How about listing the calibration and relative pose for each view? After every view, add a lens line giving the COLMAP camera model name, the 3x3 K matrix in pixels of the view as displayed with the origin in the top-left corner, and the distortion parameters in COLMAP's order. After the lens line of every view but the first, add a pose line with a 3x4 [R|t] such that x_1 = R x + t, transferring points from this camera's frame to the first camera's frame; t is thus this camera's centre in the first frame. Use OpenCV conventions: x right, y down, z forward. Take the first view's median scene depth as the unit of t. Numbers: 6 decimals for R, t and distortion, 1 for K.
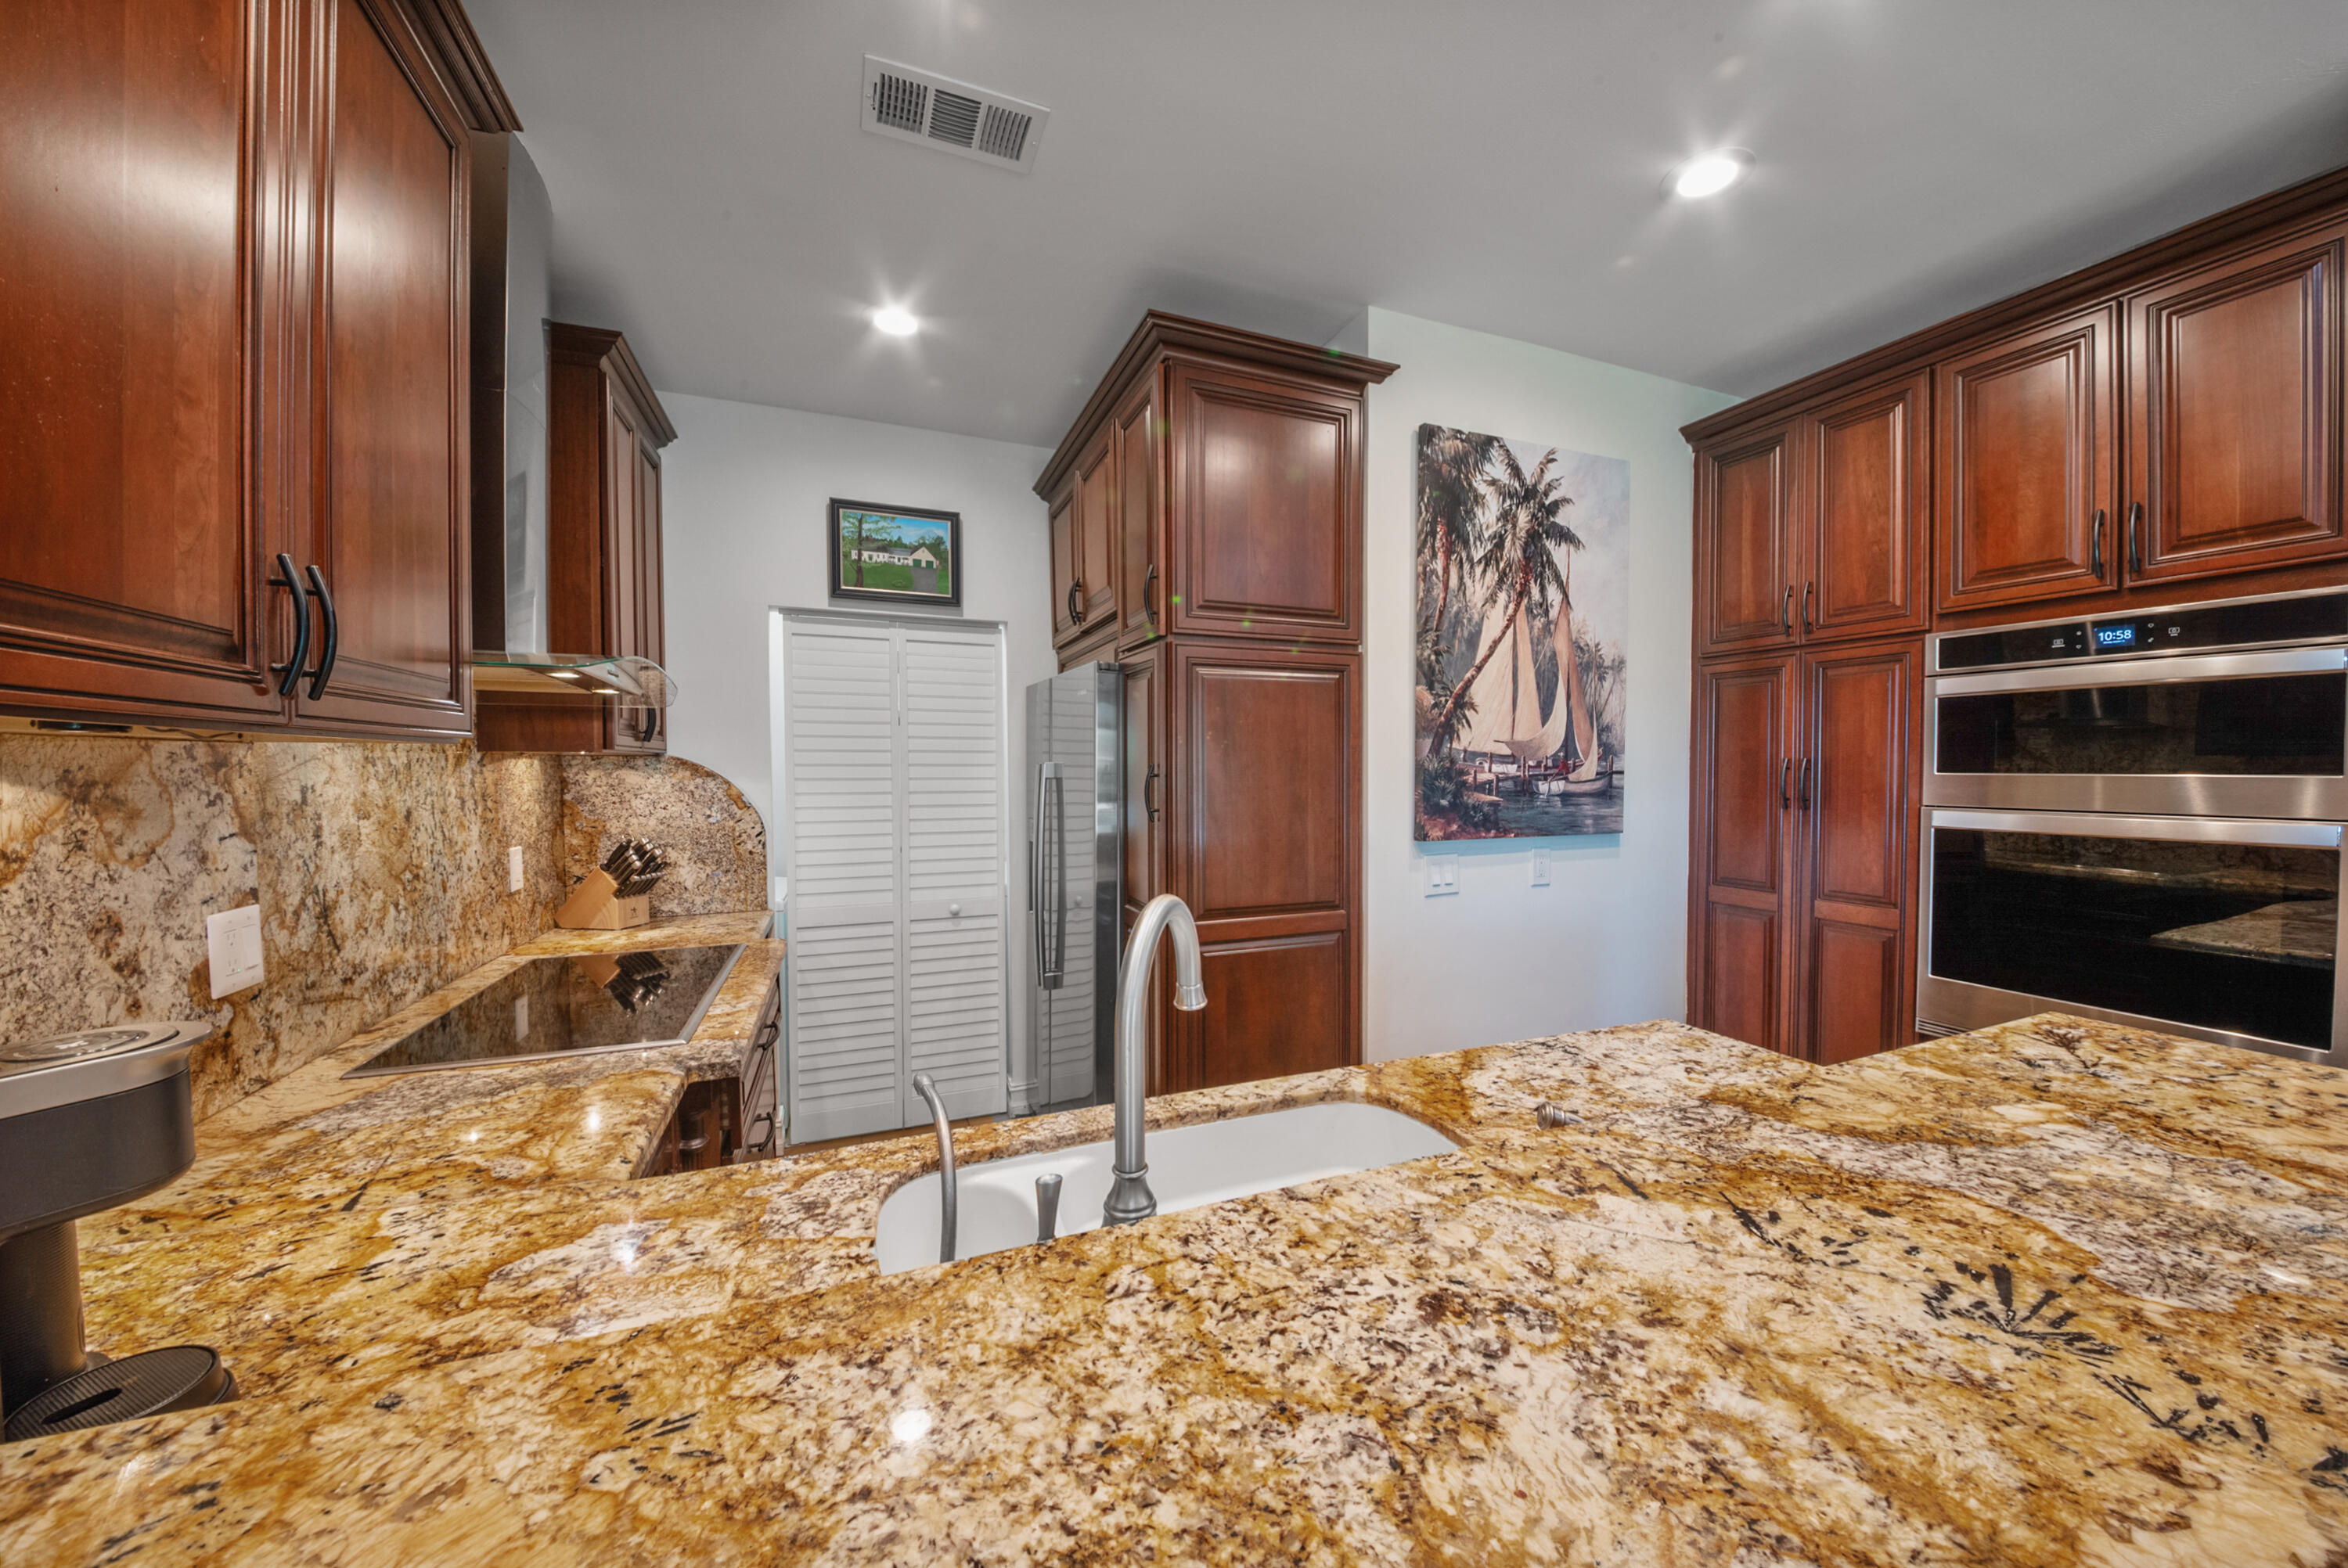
lens RADIAL K [[822.8, 0, 1187.5], [0, 822.8, 802.0], [0, 0, 1]] dist [-0.008638, -0.006689]
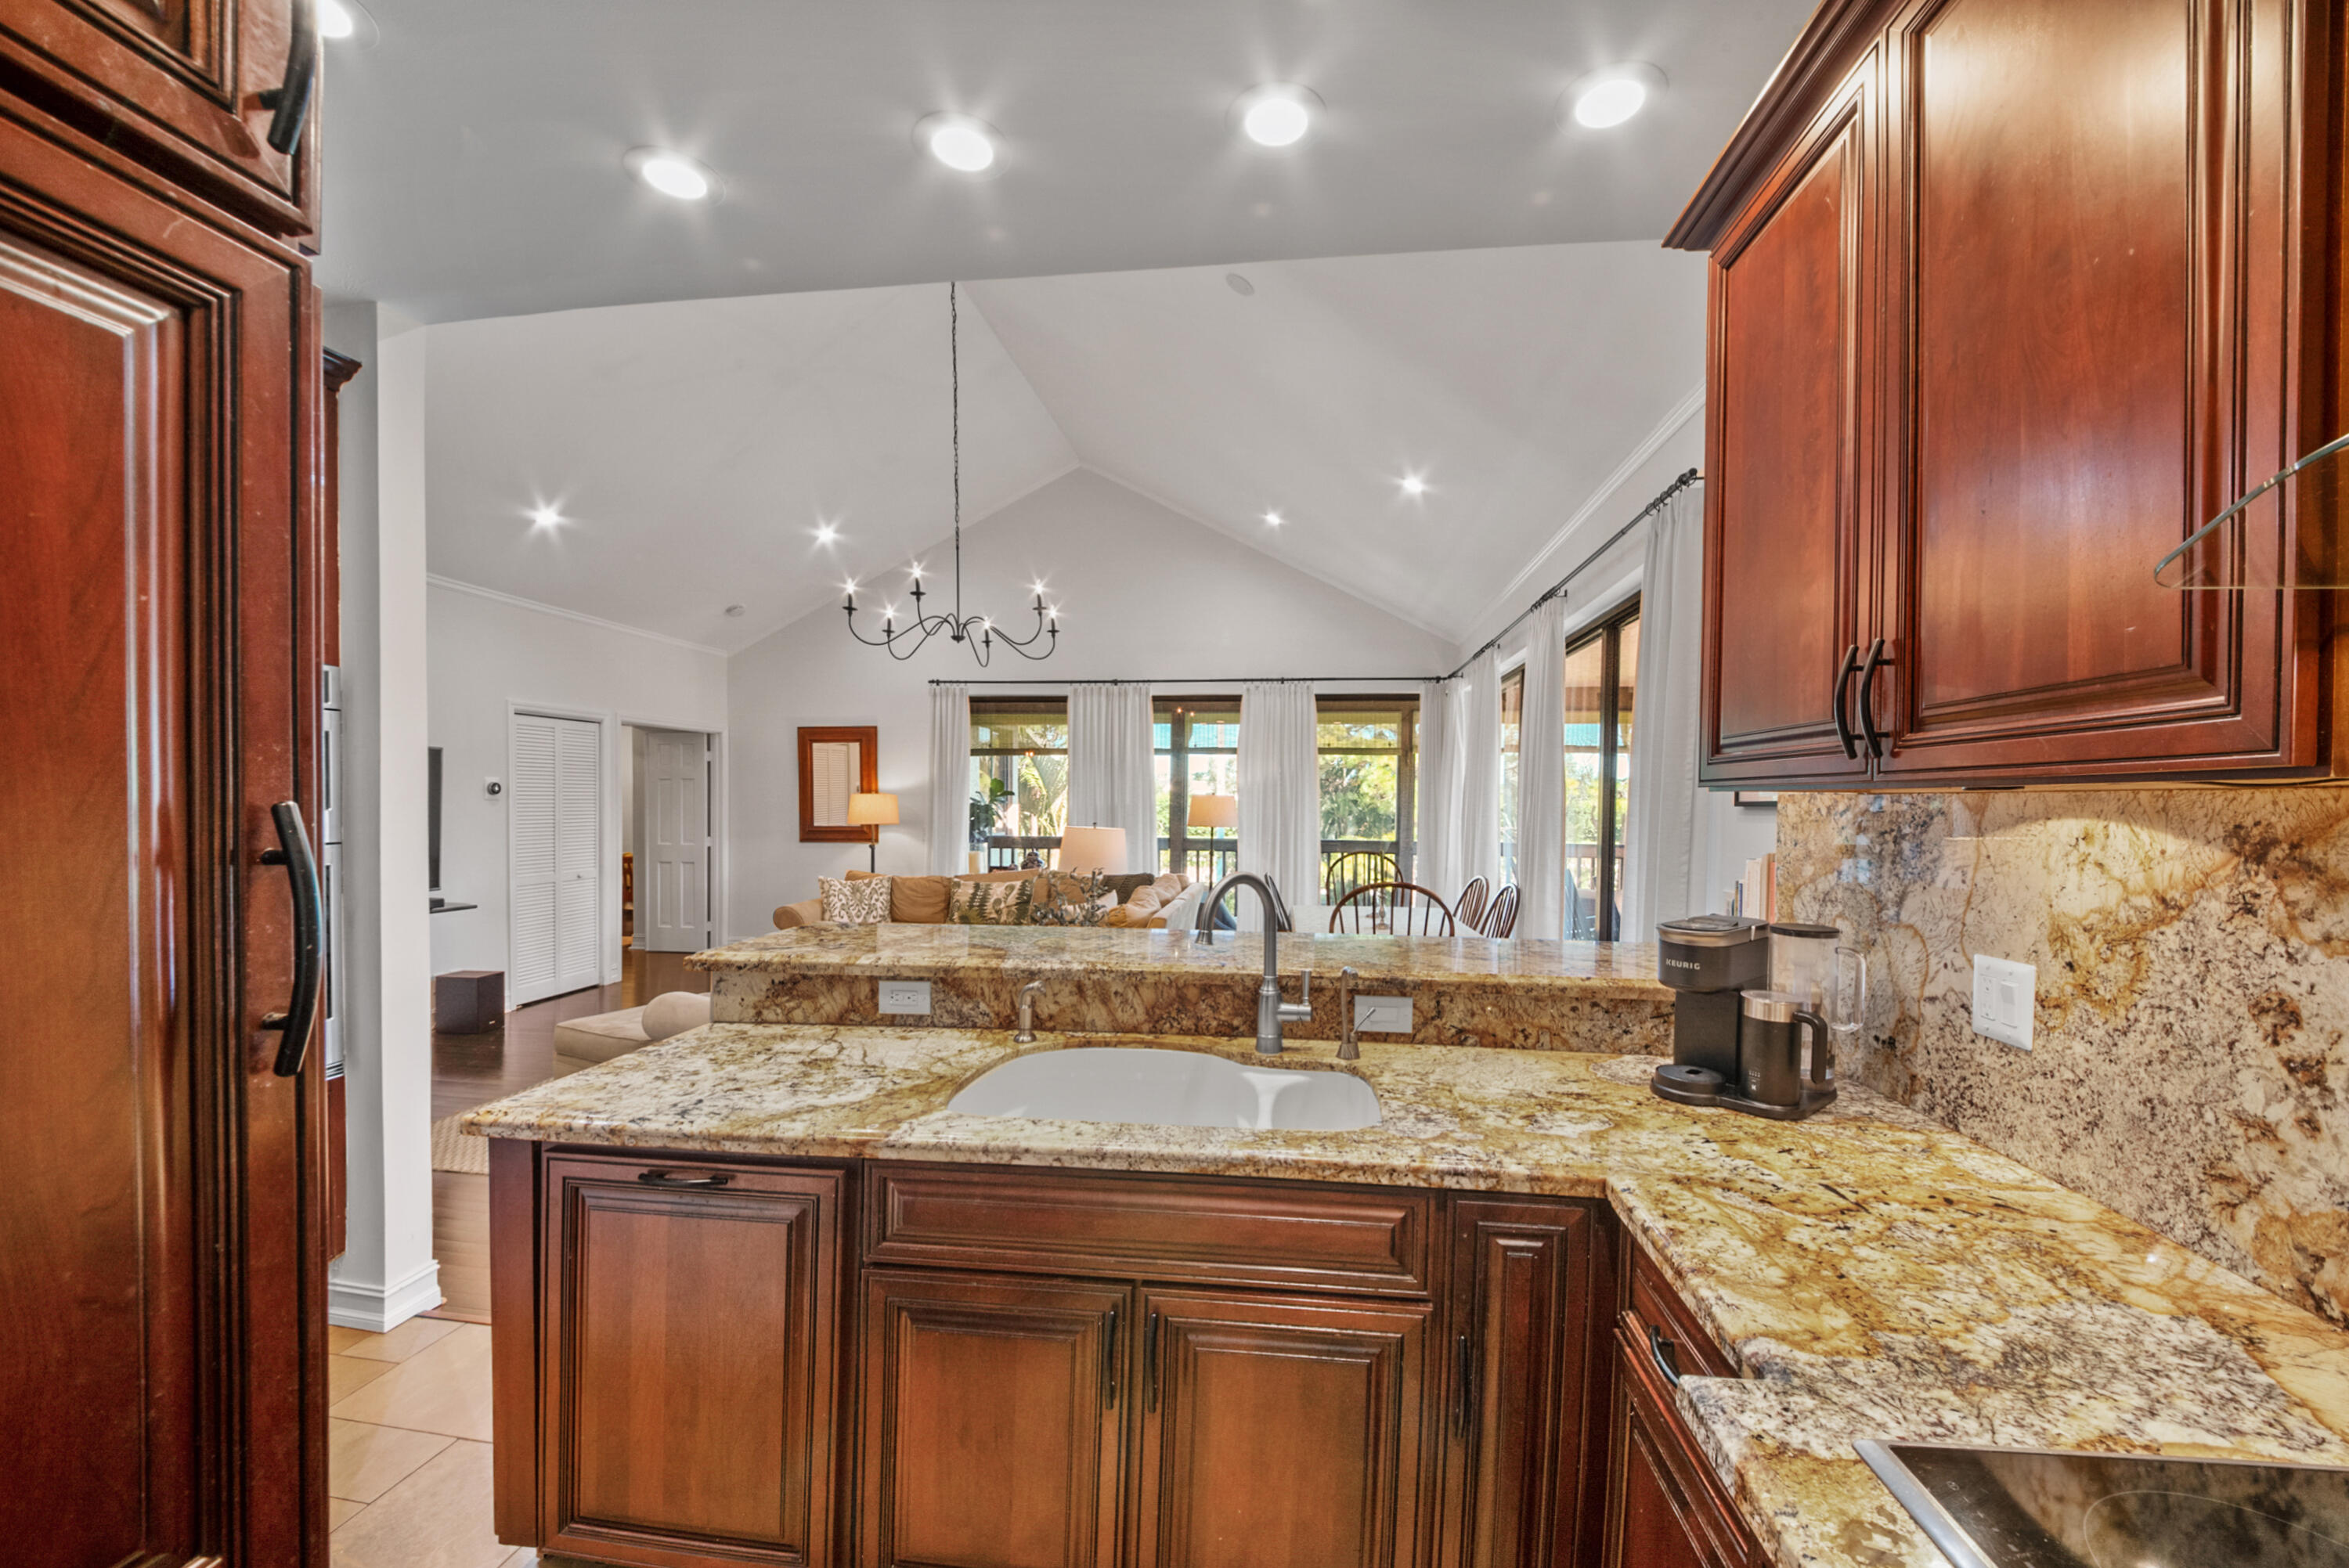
lens RADIAL K [[852.0, 0, 1204.2], [0, 852.0, 849.0], [0, 0, 1]] dist [-0.019236, -0.000173]
pose [[-0.882275, -0.035069, 0.469426, -0.315675], [0.011233, 0.995369, 0.095472, -0.048005], [-0.470600, 0.089506, -0.877795, 0.970231]]
